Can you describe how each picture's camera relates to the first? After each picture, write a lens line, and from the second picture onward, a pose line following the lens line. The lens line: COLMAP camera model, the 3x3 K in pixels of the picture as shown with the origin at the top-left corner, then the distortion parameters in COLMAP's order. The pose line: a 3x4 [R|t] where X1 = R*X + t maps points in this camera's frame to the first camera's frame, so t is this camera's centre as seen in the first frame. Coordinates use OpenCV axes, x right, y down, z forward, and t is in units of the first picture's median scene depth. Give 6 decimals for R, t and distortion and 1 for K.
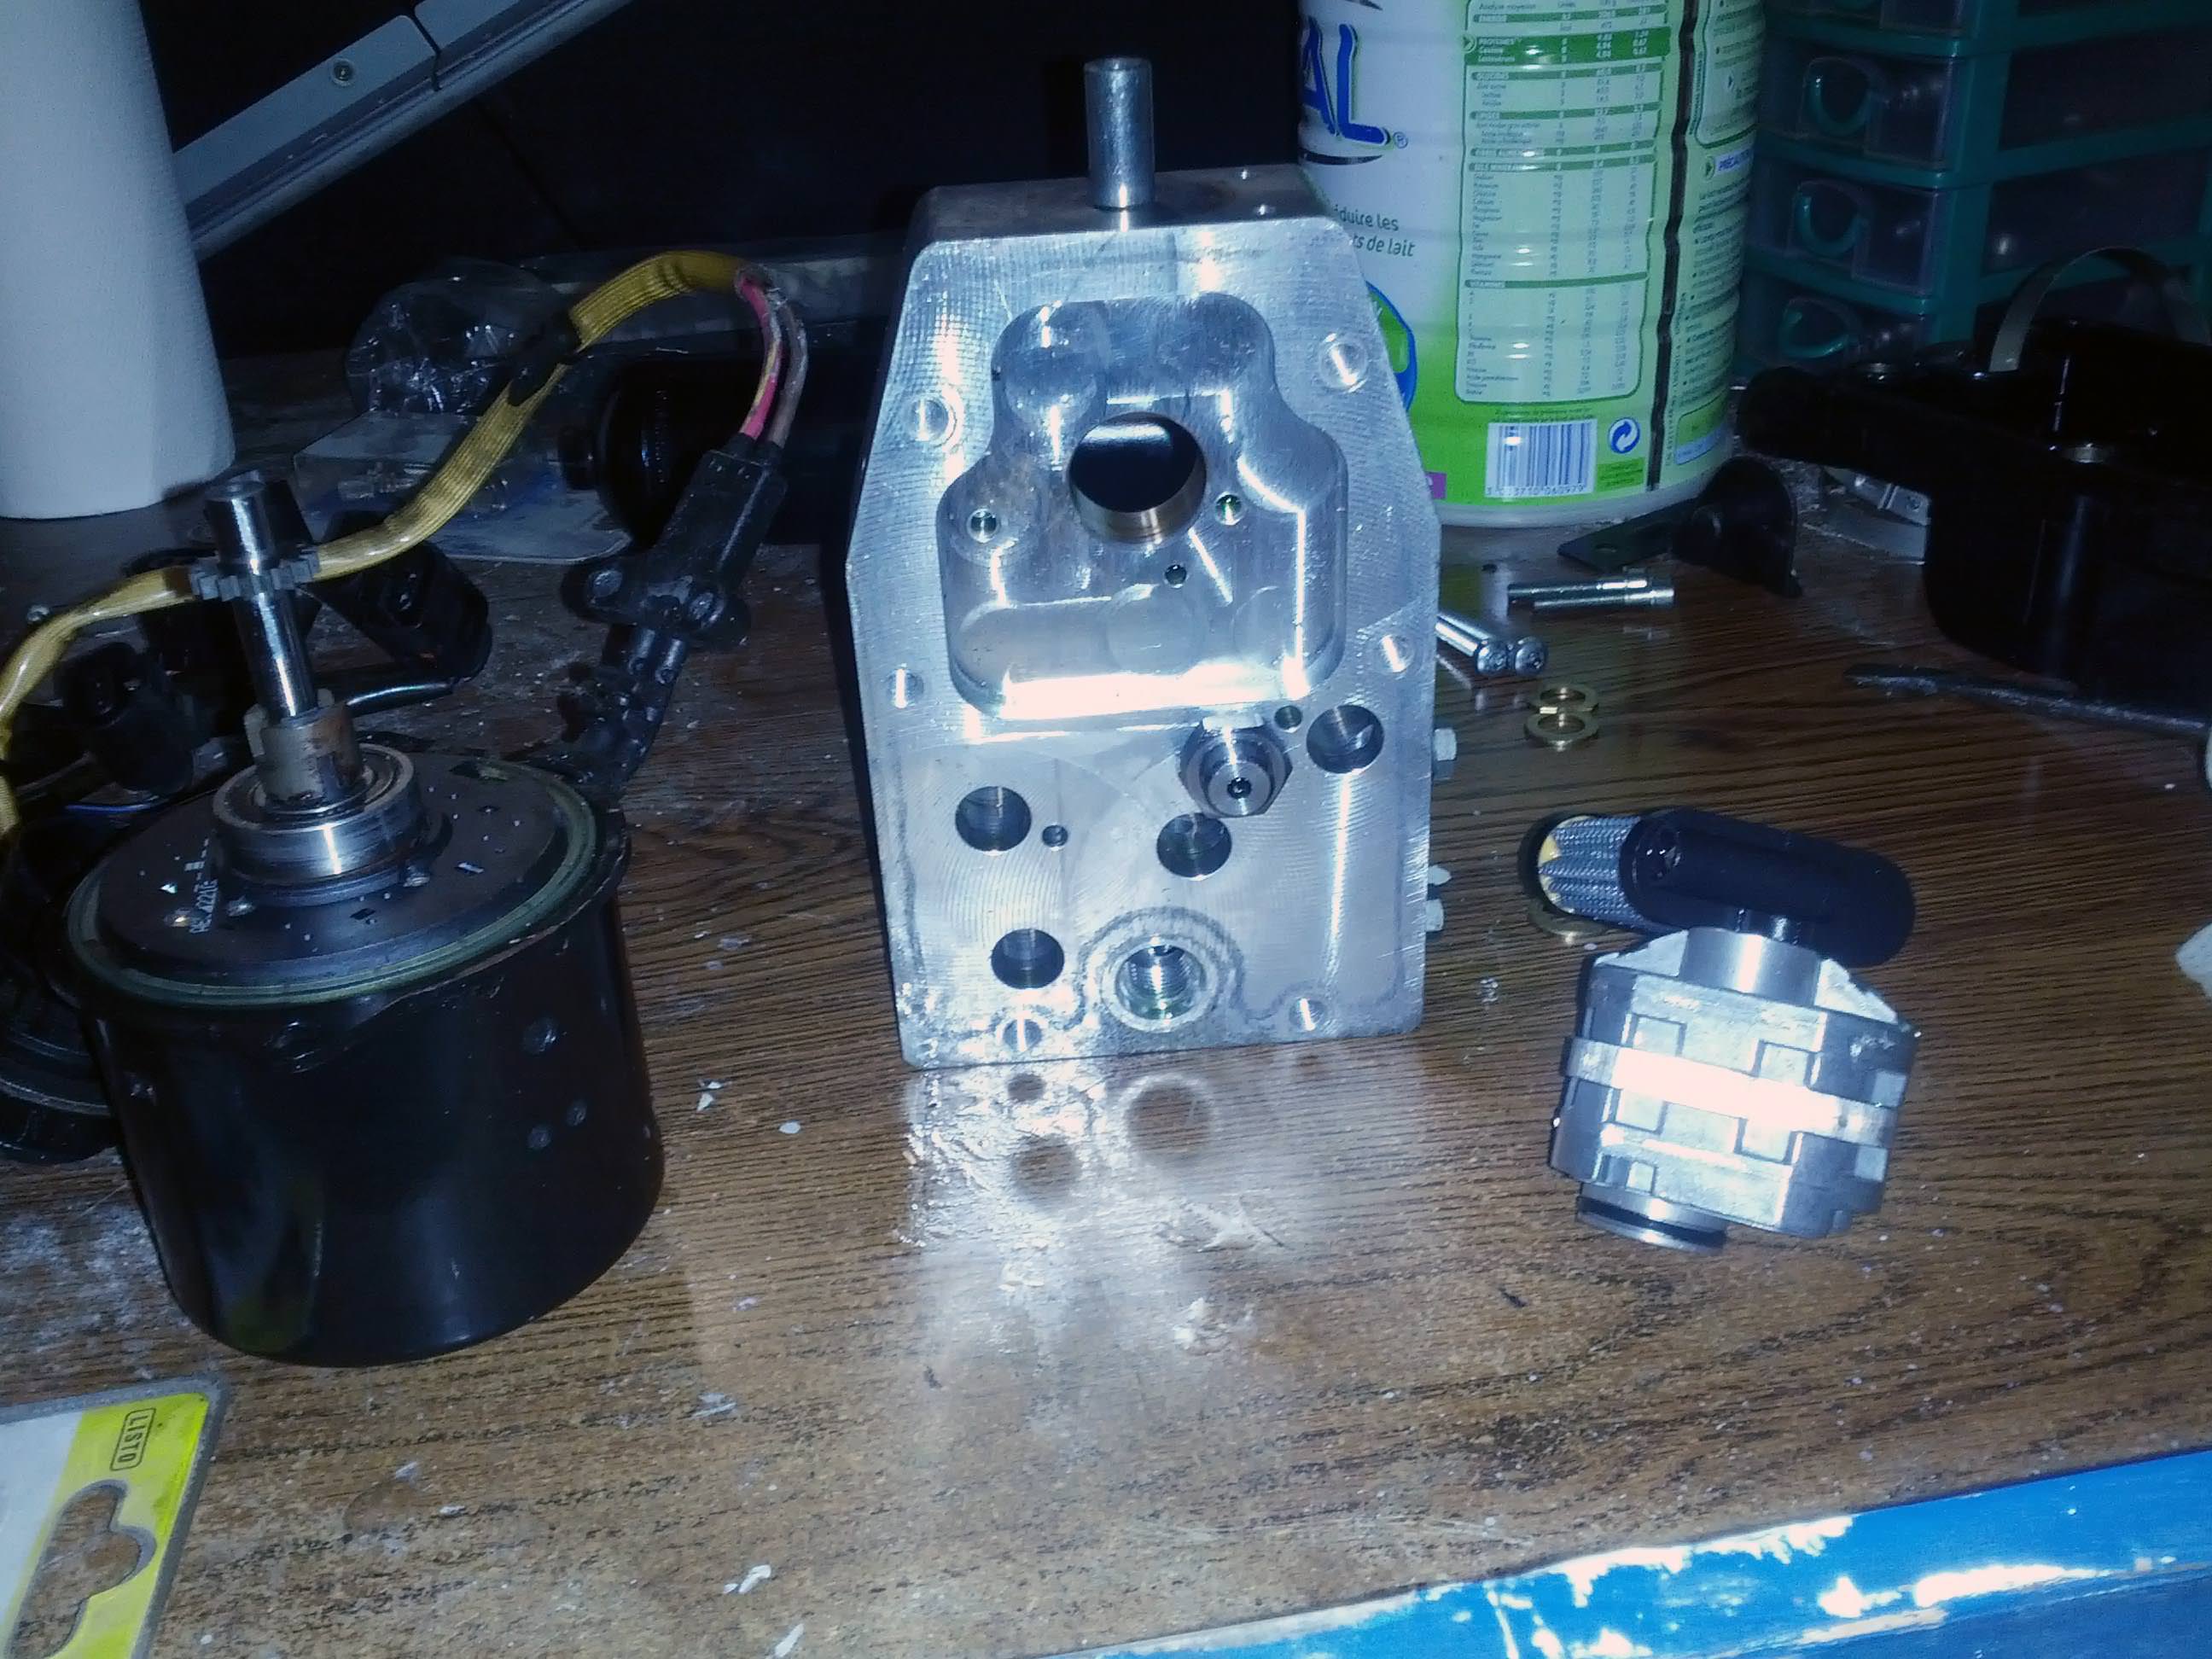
lens RADIAL K [[2207.5, 0, 1105.7], [0, 2207.5, 827.2], [0, 0, 1]] dist [-0.033662, 0.000000]
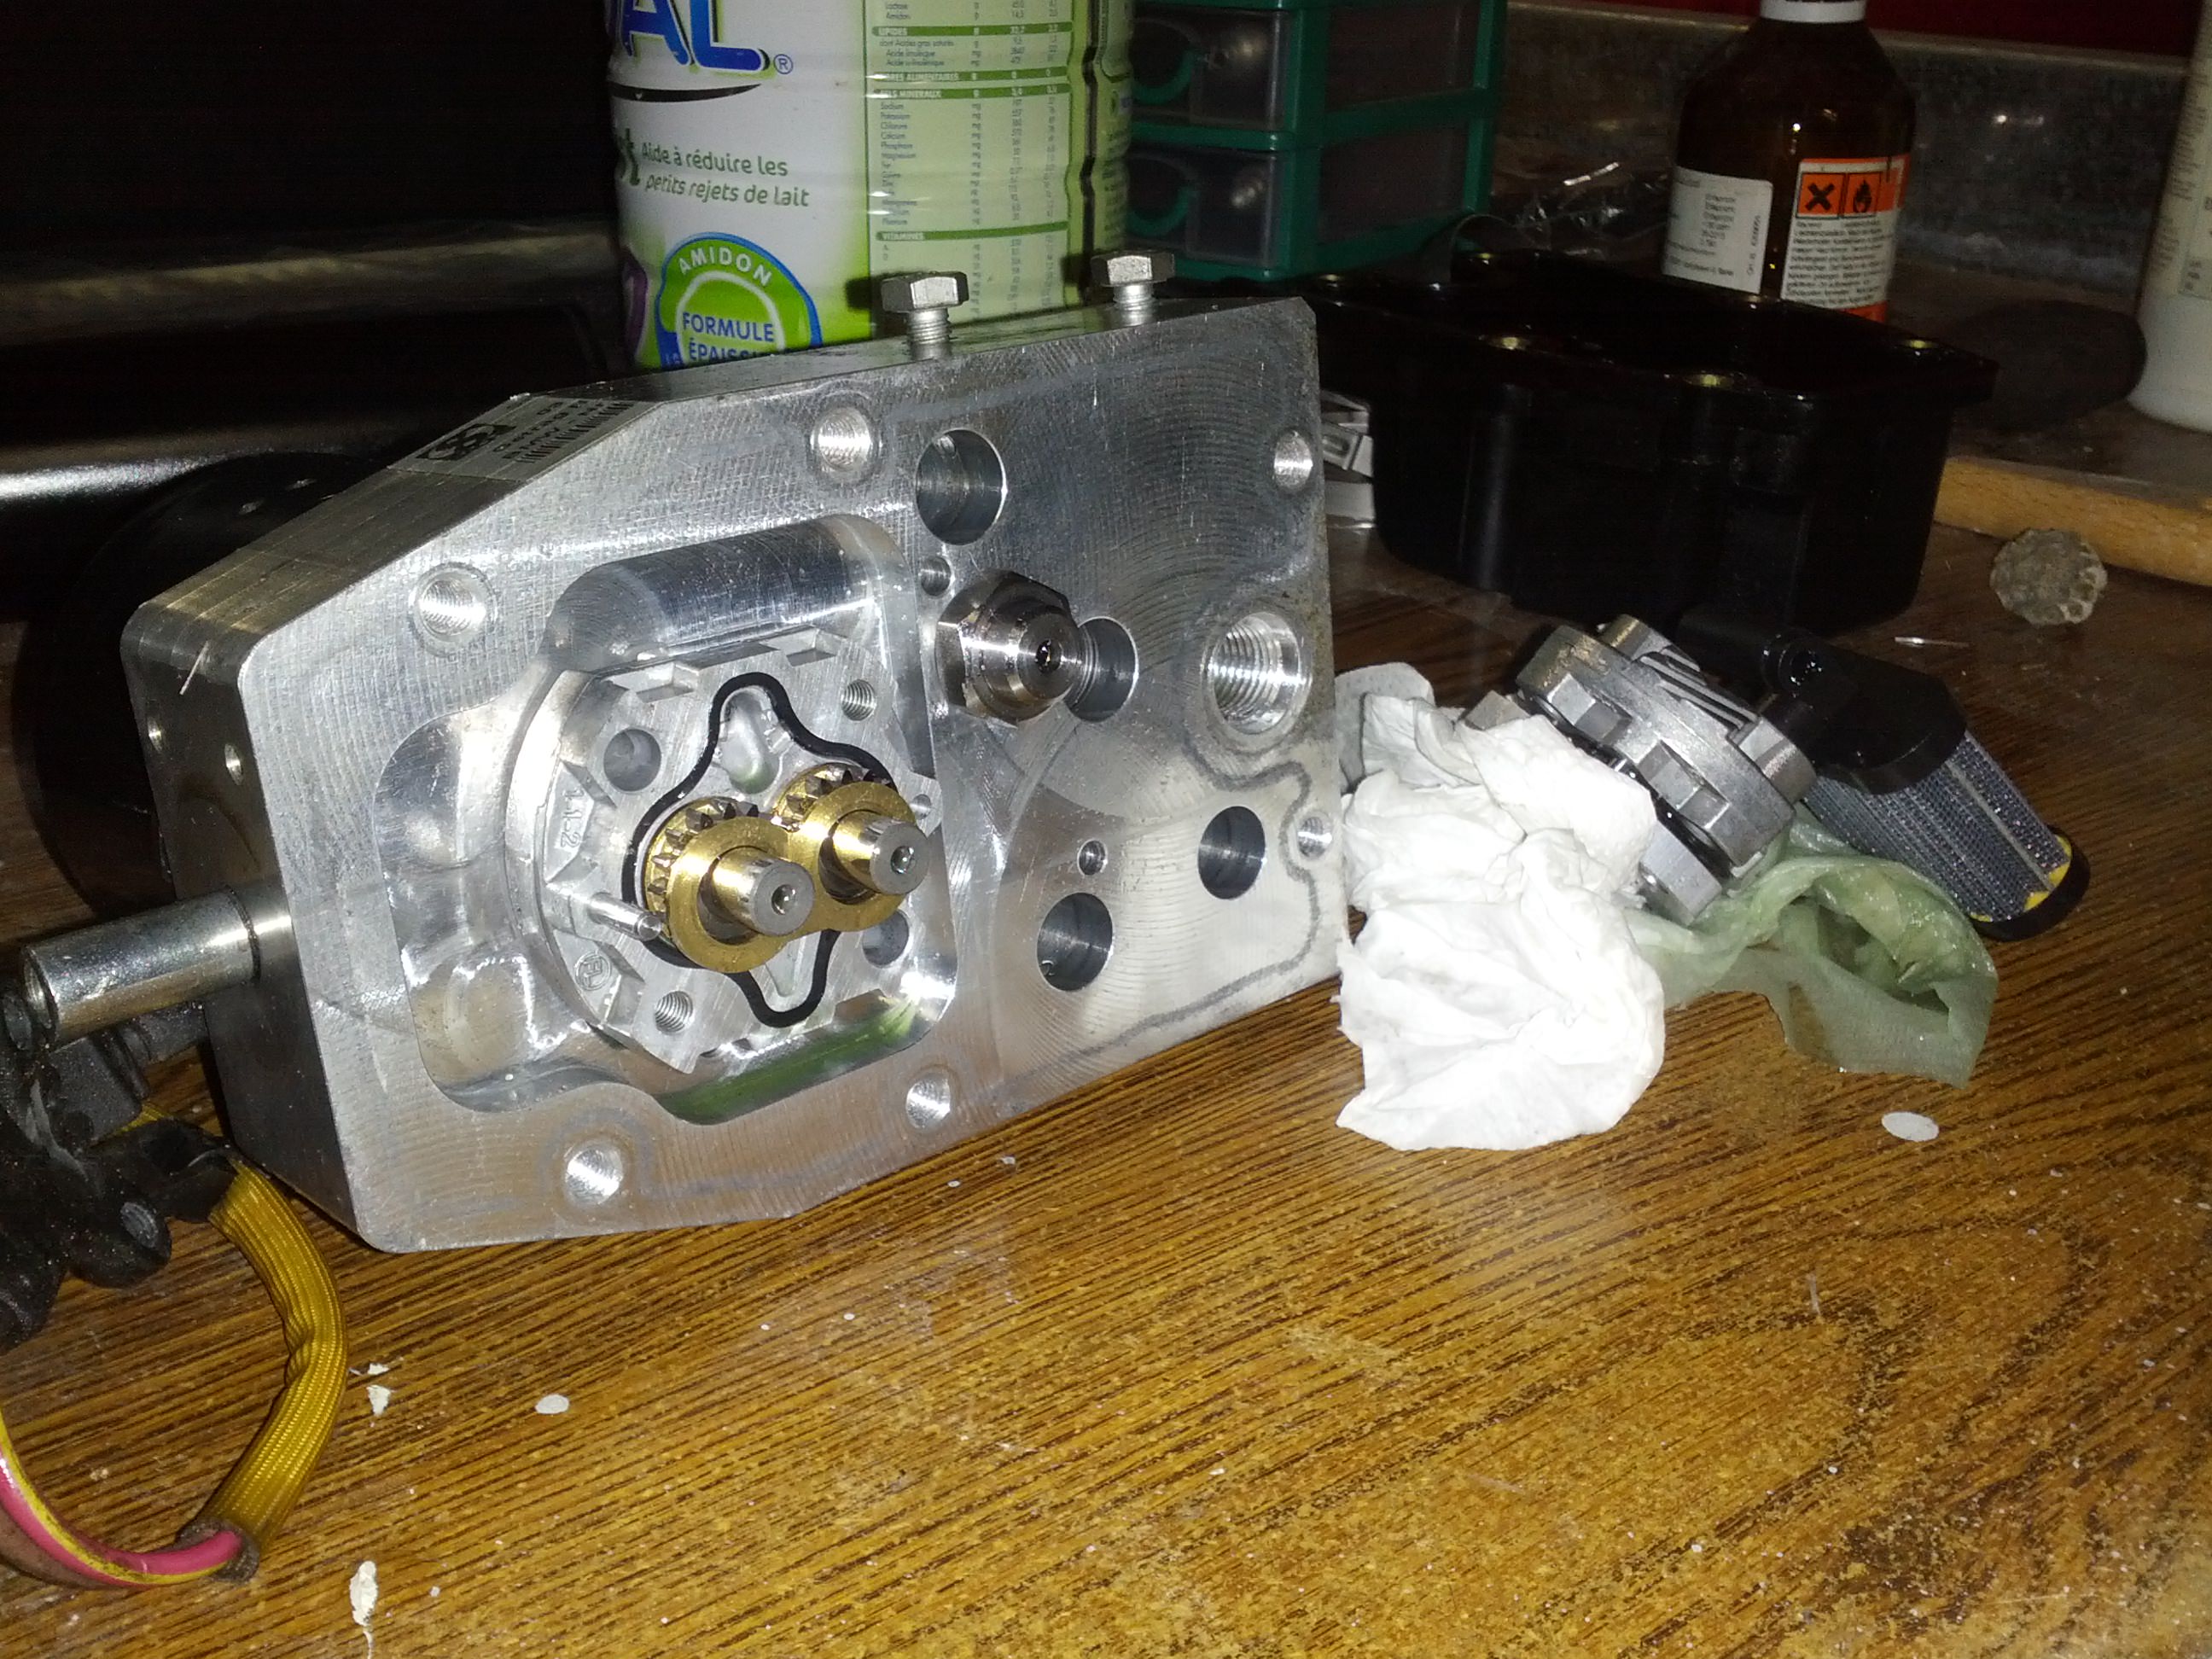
lens RADIAL K [[2207.5, 0, 1095.2], [0, 2207.5, 821.1], [0, 0, 1]] dist [-0.033662, 0.000000]
pose [[0.879845, -0.128141, 0.457660, -0.180640], [0.160106, 0.986595, -0.031563, 0.012975], [-0.447481, 0.101045, 0.888567, 0.248146]]
